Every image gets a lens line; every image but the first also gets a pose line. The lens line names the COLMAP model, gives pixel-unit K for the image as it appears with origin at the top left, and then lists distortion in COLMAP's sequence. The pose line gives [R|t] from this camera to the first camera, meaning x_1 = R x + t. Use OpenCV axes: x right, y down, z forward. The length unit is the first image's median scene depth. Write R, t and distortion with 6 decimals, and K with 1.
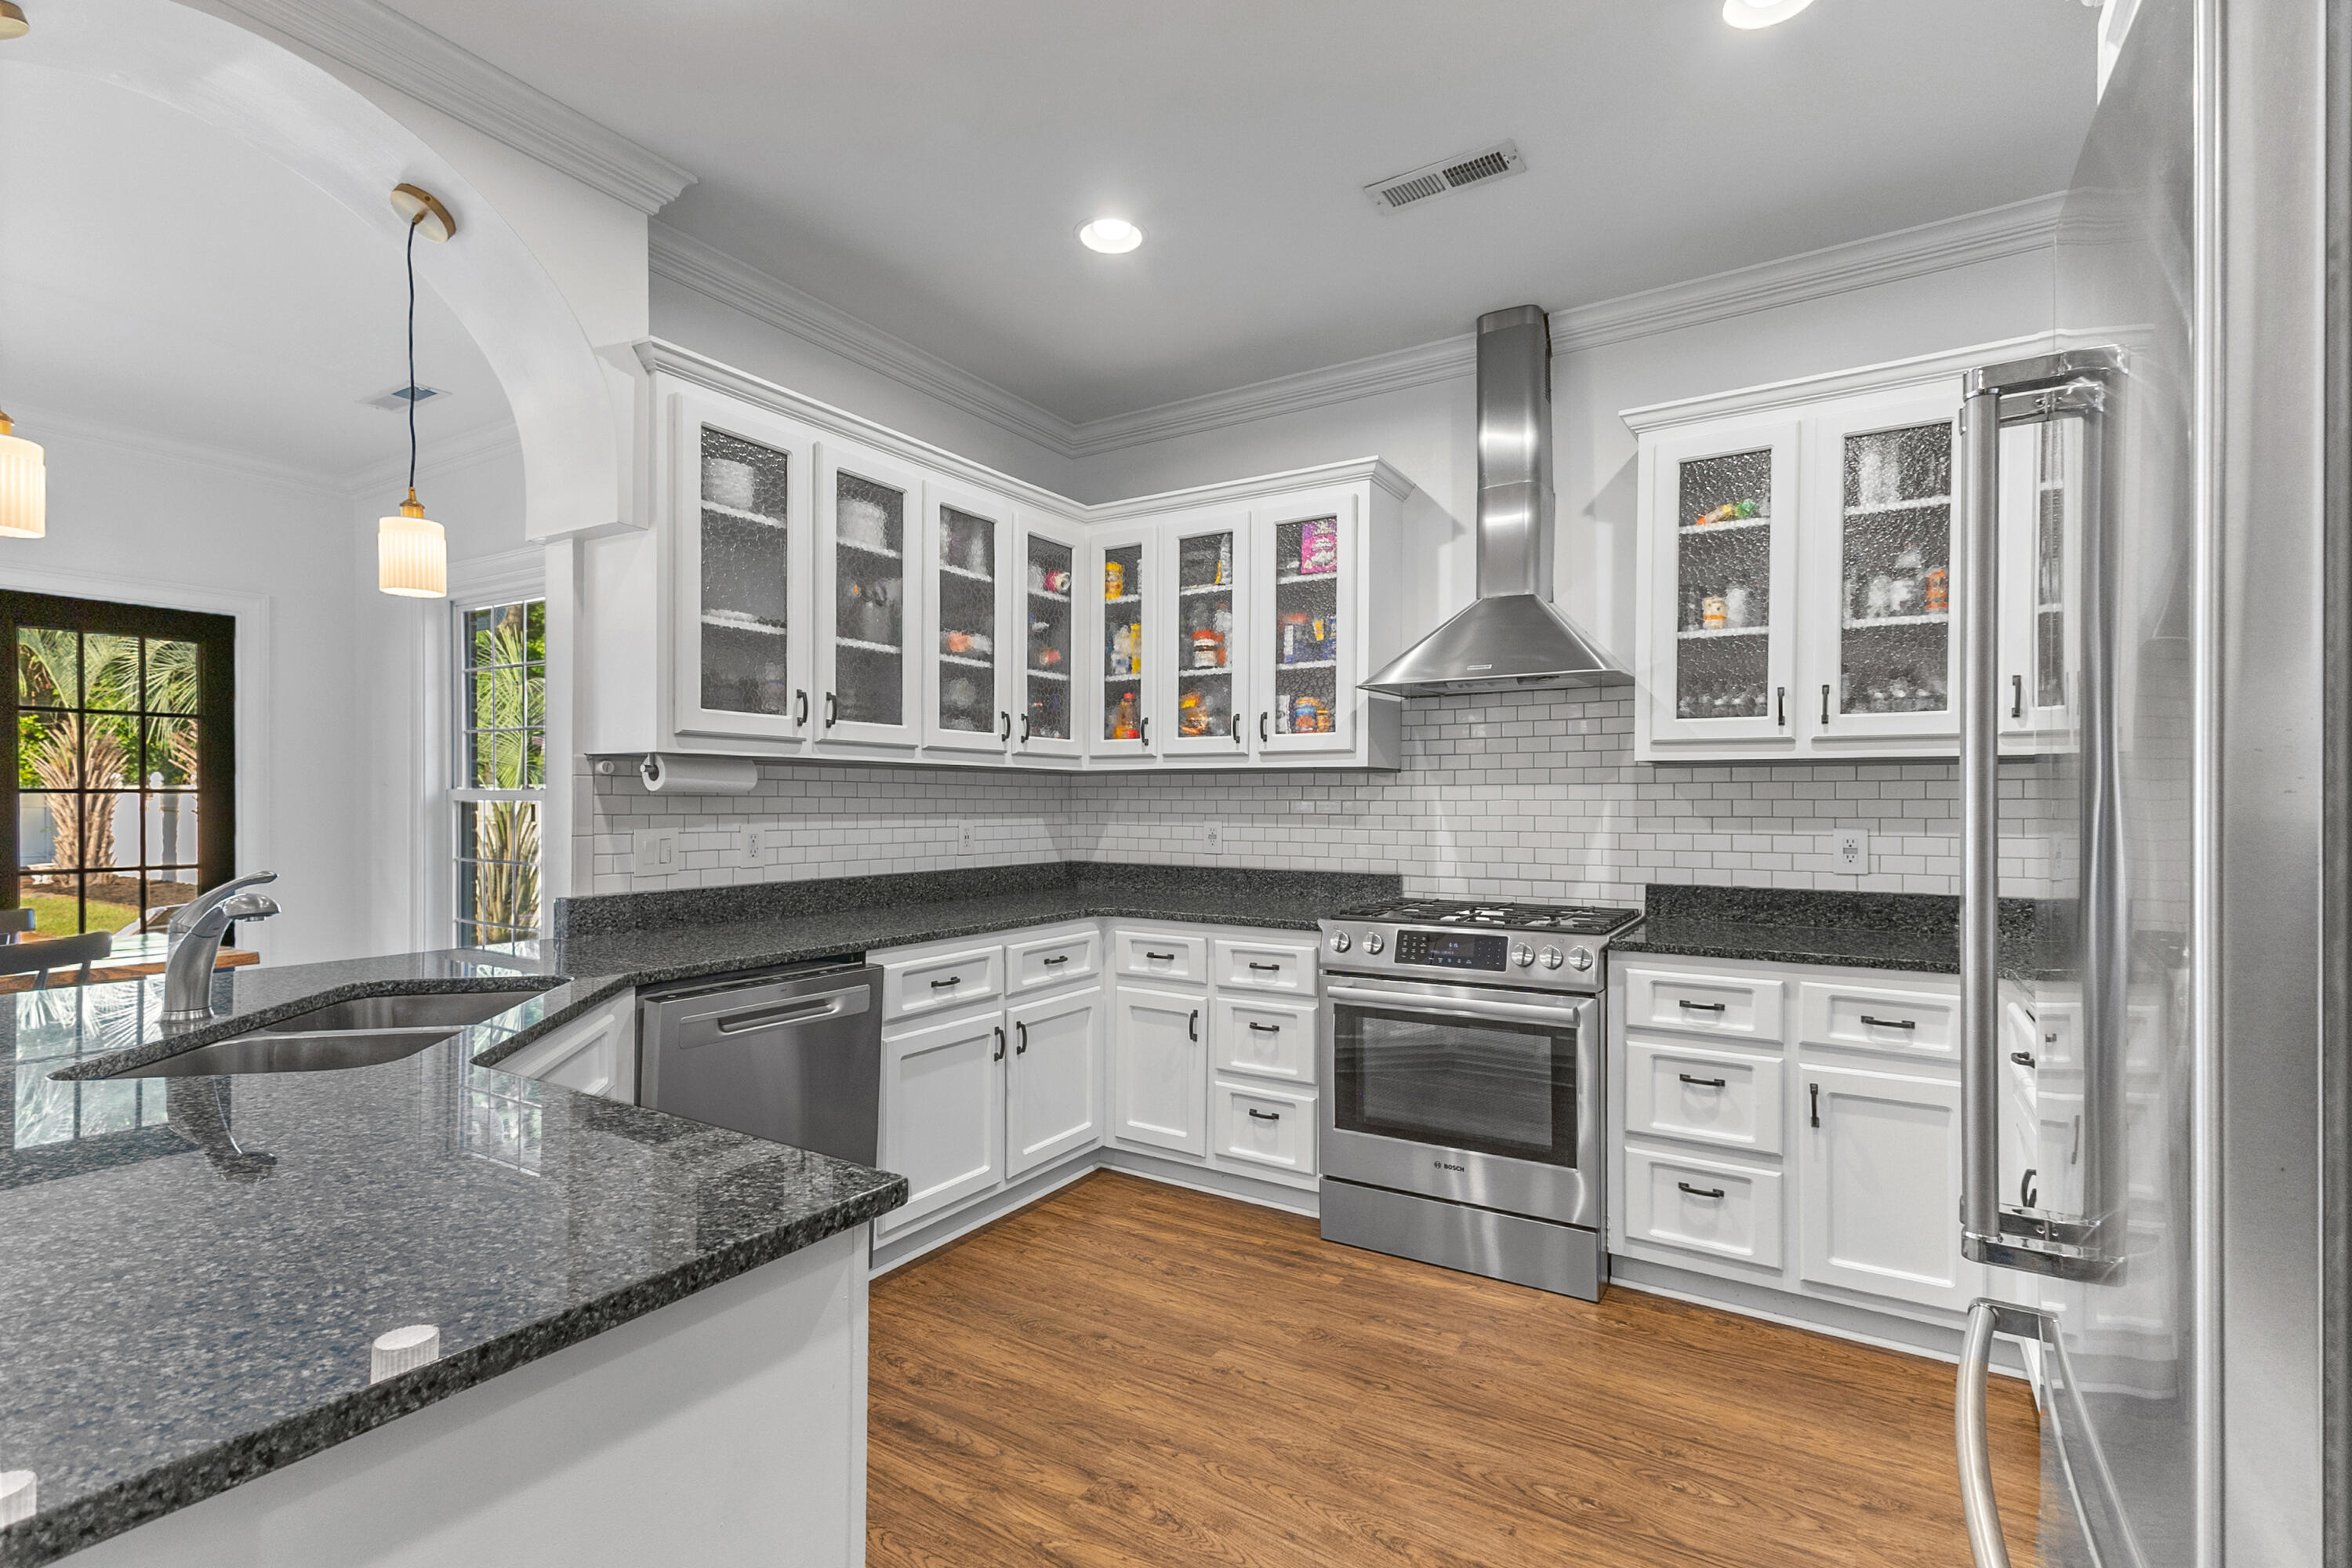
lens RADIAL K [[1097.0, 0, 1149.0], [0, 1097.0, 801.7], [0, 0, 1]] dist [0.019736, -0.005374]
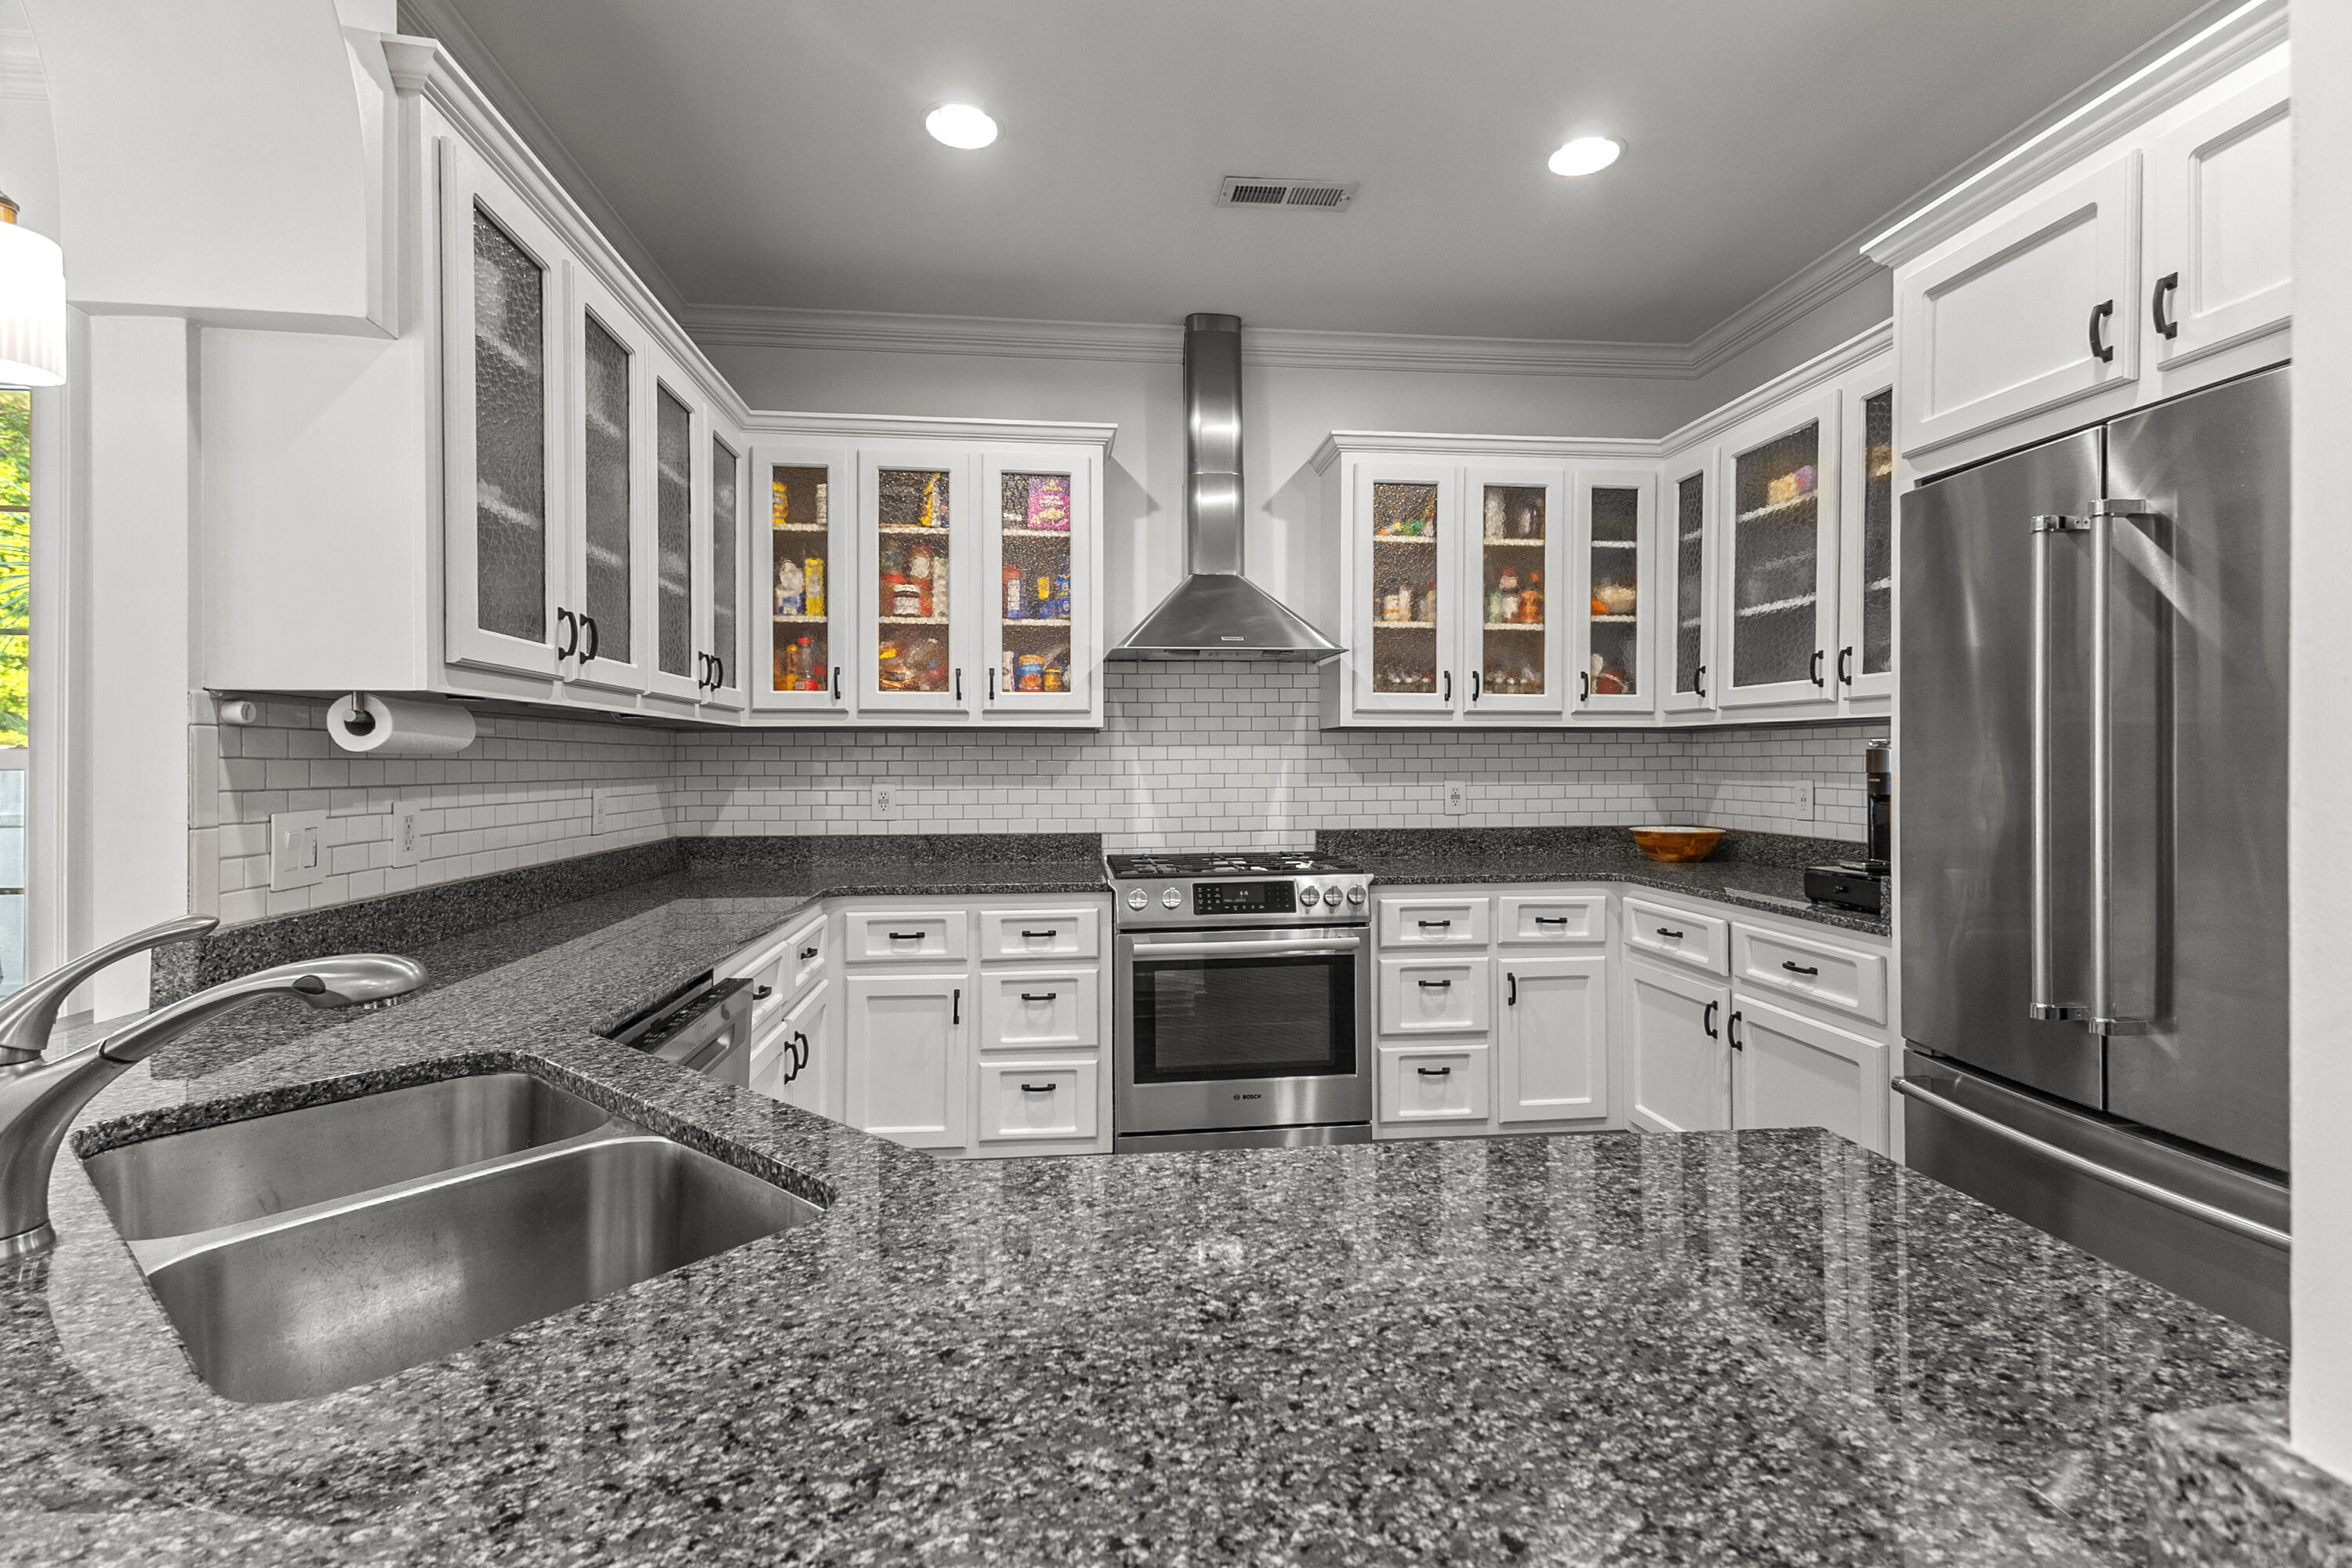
lens RADIAL K [[1097.0, 0, 1188.6], [0, 1097.0, 762.7], [0, 0, 1]] dist [0.019736, -0.005374]
pose [[0.770846, -0.006534, 0.636988, -0.386026], [0.005447, 0.999978, 0.003666, -0.002621], [-0.636998, 0.000644, 0.770865, 0.165239]]
